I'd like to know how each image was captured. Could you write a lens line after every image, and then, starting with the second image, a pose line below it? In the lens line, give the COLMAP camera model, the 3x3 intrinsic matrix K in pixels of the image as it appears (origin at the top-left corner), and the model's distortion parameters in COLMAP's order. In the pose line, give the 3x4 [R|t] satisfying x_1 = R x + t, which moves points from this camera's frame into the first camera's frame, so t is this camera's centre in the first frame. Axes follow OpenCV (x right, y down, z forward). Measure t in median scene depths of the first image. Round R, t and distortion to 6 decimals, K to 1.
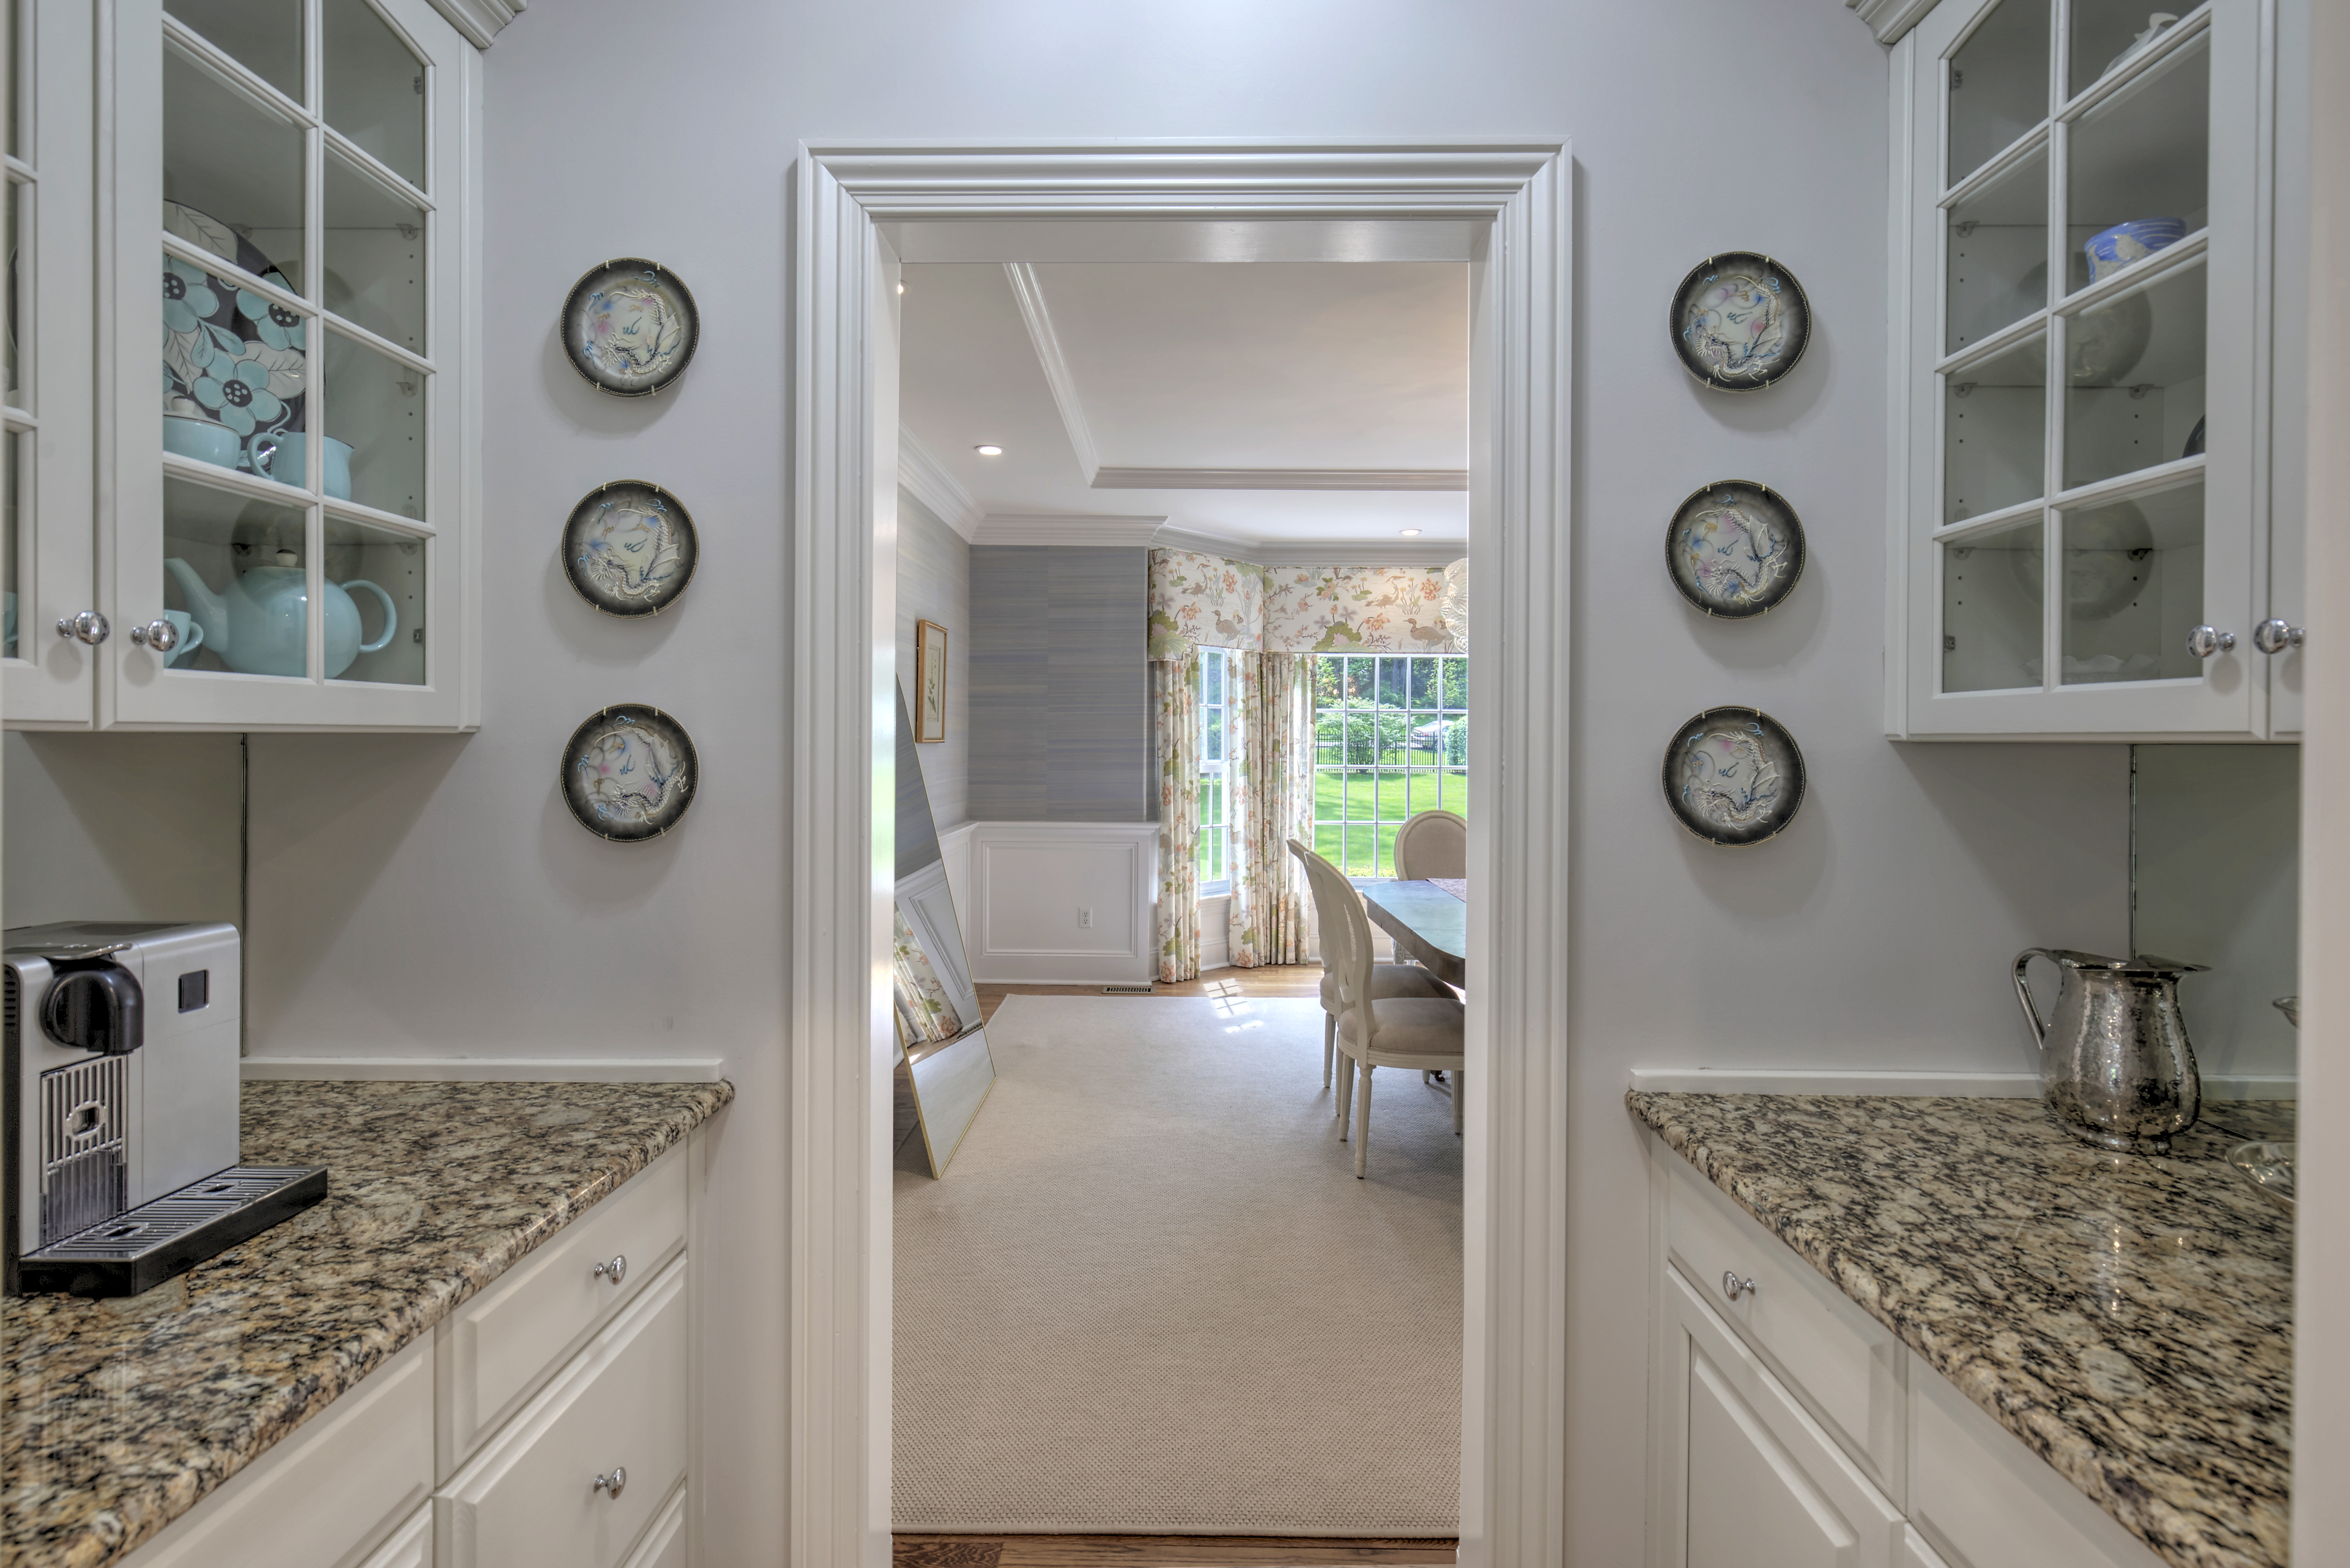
lens RADIAL K [[1069.2, 0, 1183.0], [0, 1069.2, 770.1], [0, 0, 1]] dist [0.000925, 0.000499]
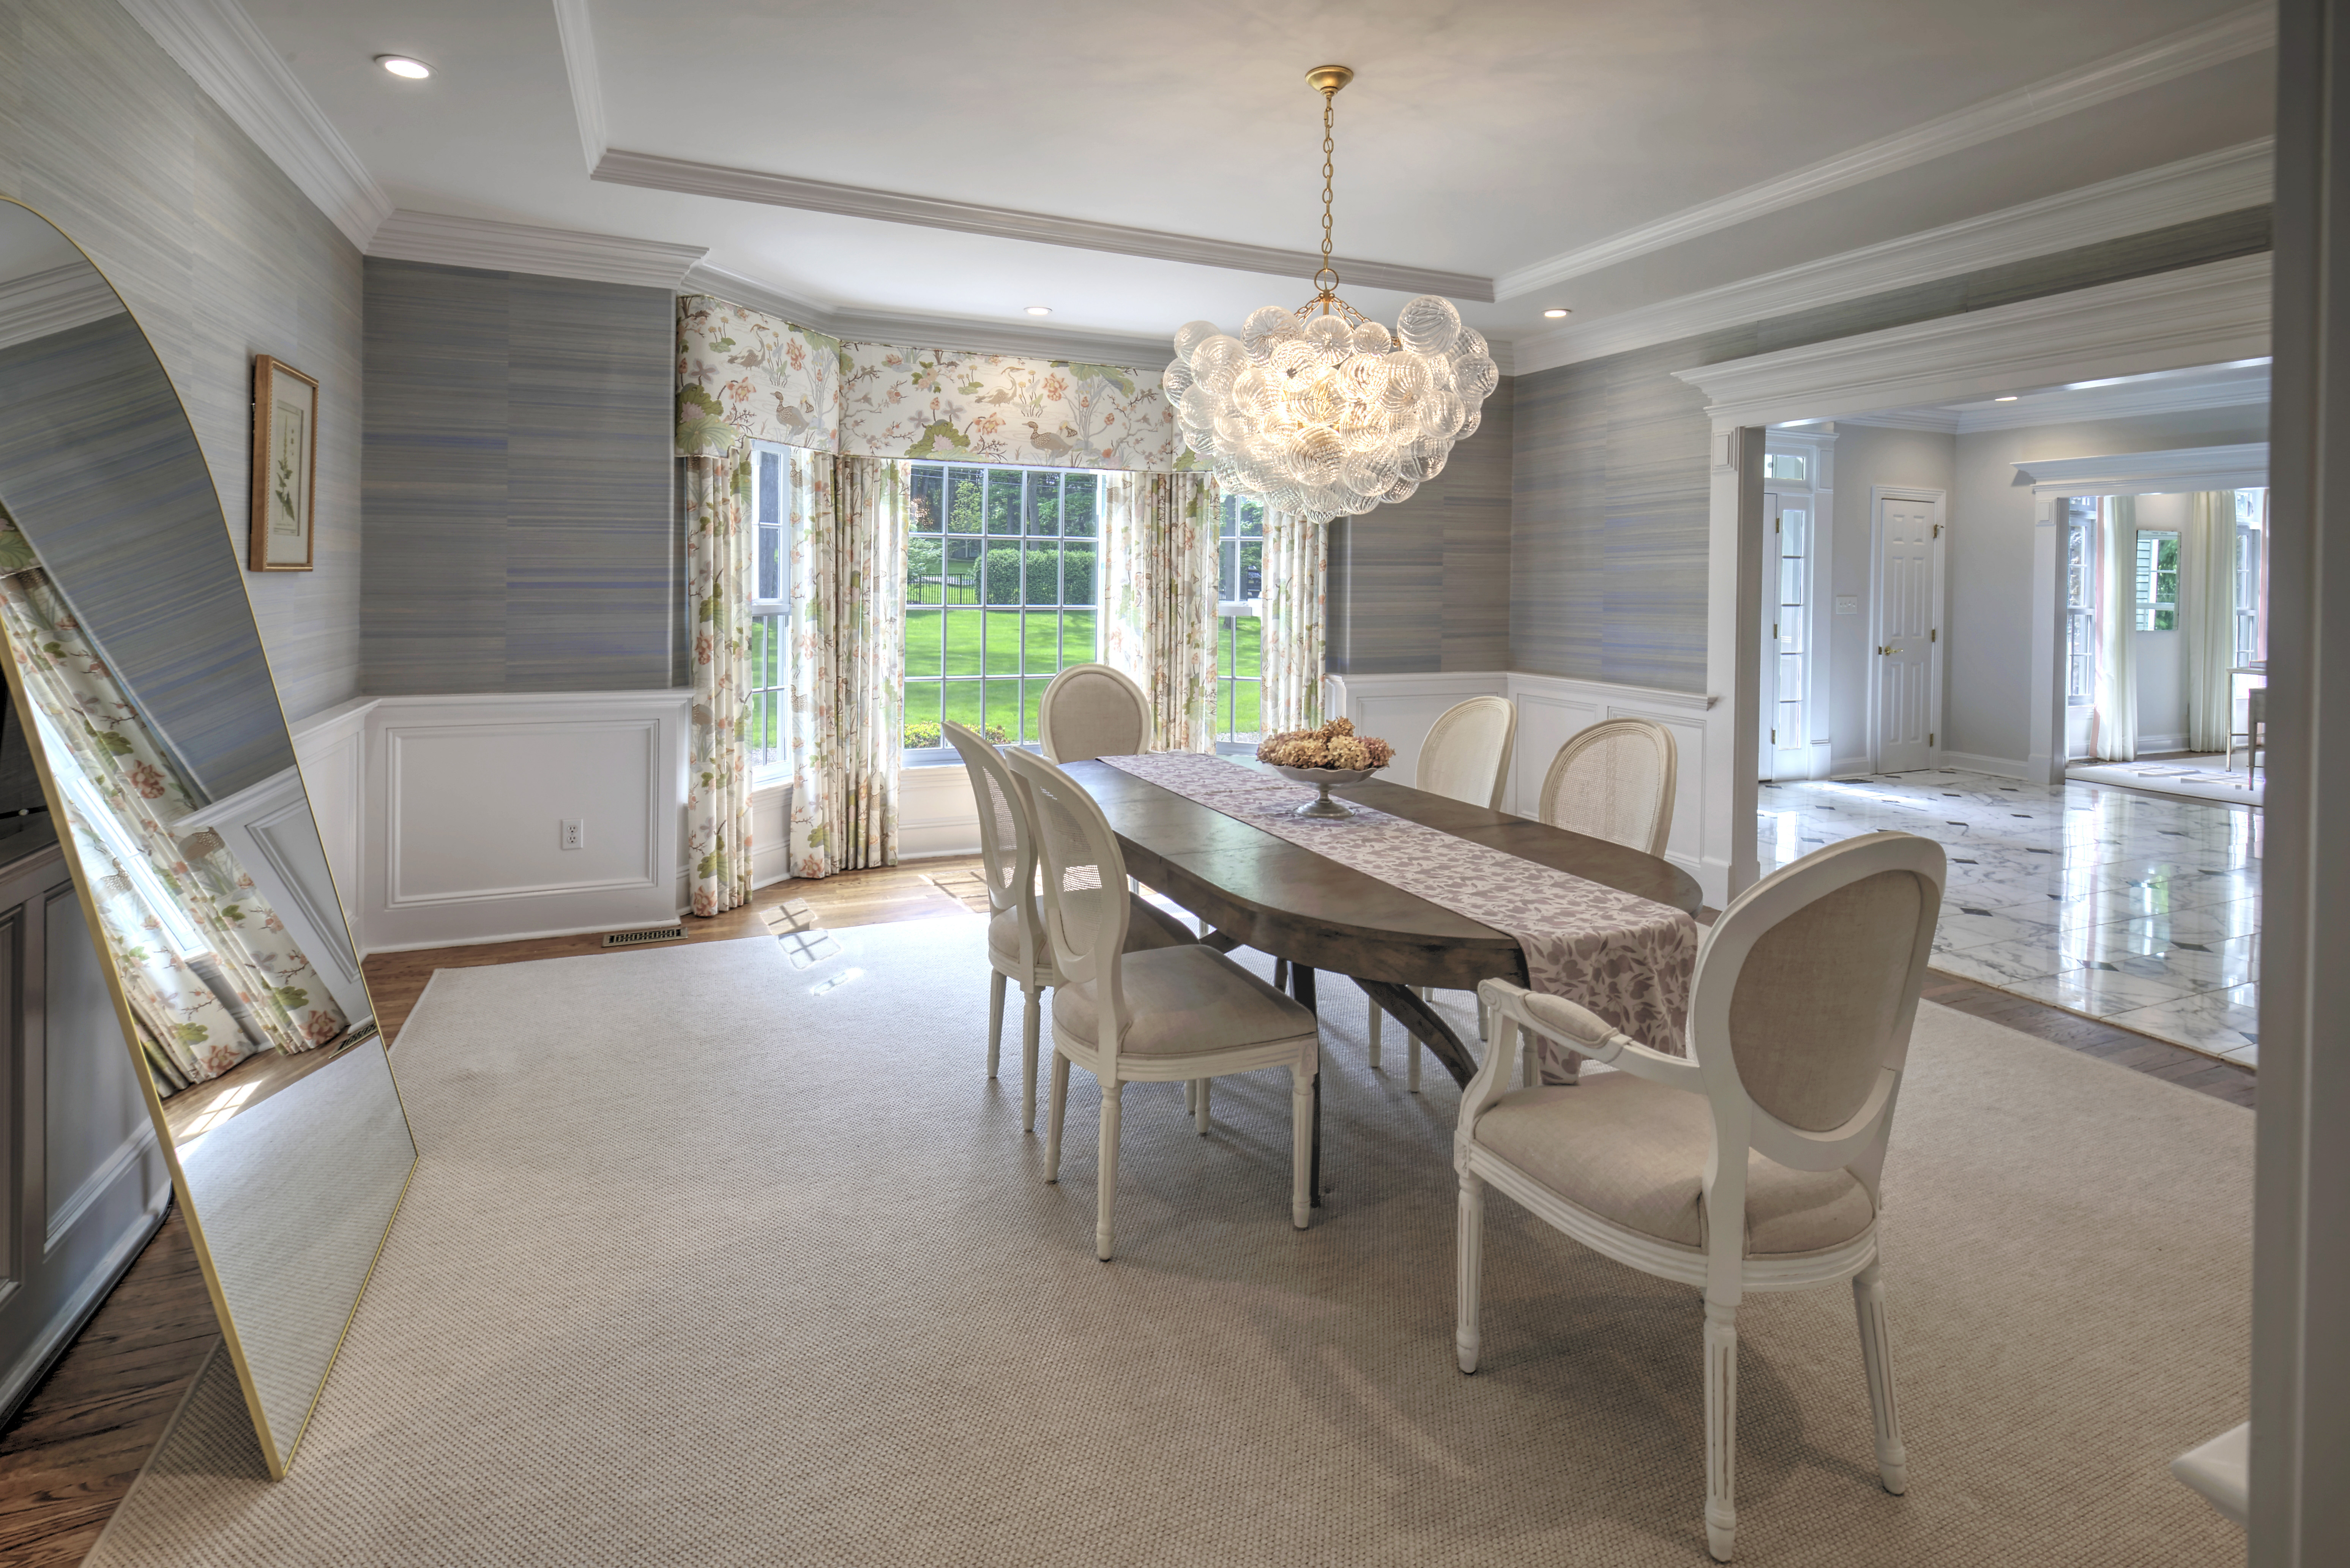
lens RADIAL K [[1139.8, 0, 1182.4], [0, 1139.8, 599.9], [0, 0, 1]] dist [0.005378, -0.000098]
pose [[0.910881, -0.000908, 0.412668, -0.037133], [0.003074, 0.999985, -0.004586, -0.004496], [-0.412657, 0.005446, 0.910870, 0.182619]]
